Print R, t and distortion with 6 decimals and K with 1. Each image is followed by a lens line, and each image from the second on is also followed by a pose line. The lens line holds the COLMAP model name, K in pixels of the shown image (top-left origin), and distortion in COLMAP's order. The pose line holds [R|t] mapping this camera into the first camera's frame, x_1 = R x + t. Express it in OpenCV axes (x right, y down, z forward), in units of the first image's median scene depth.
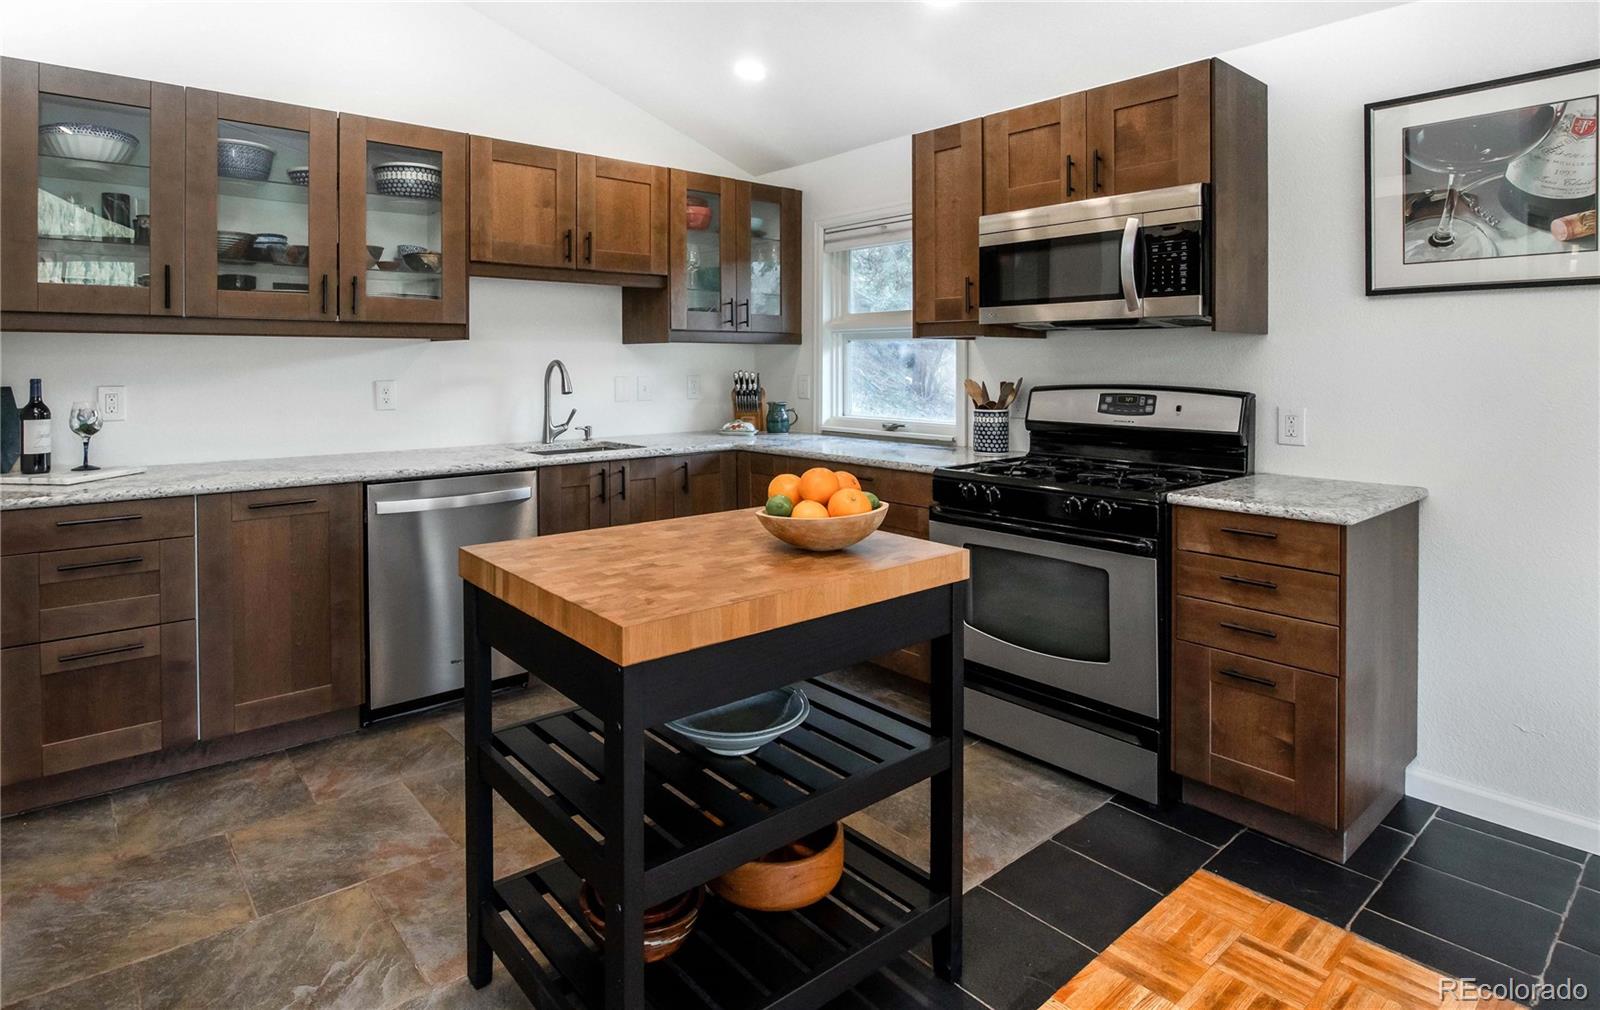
lens RADIAL K [[822.7, 0, 688.4], [0, 822.7, 378.5], [0, 0, 1]] dist [-0.009755, 0.002049]
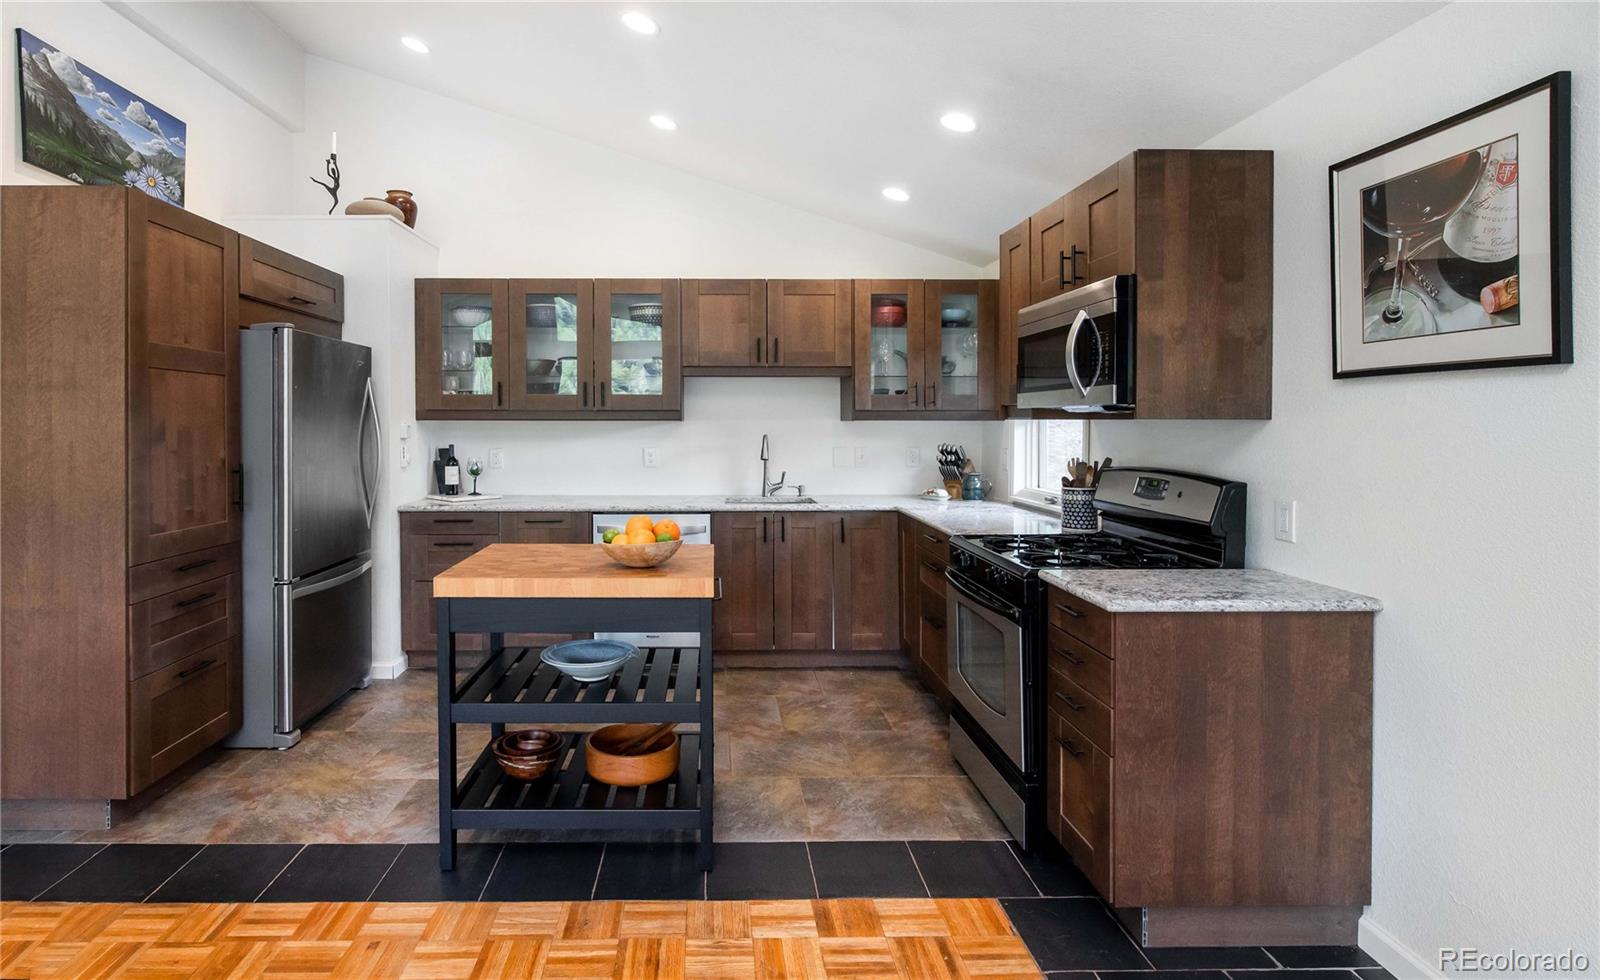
lens RADIAL K [[733.2, 0, 701.7], [0, 733.2, 446.8], [0, 0, 1]] dist [-0.007650, 0.001923]
pose [[0.817585, 0.018765, -0.575502, 0.574888], [-0.012791, 0.999814, 0.014429, -0.023487], [0.575666, -0.004436, 0.817673, -0.040840]]
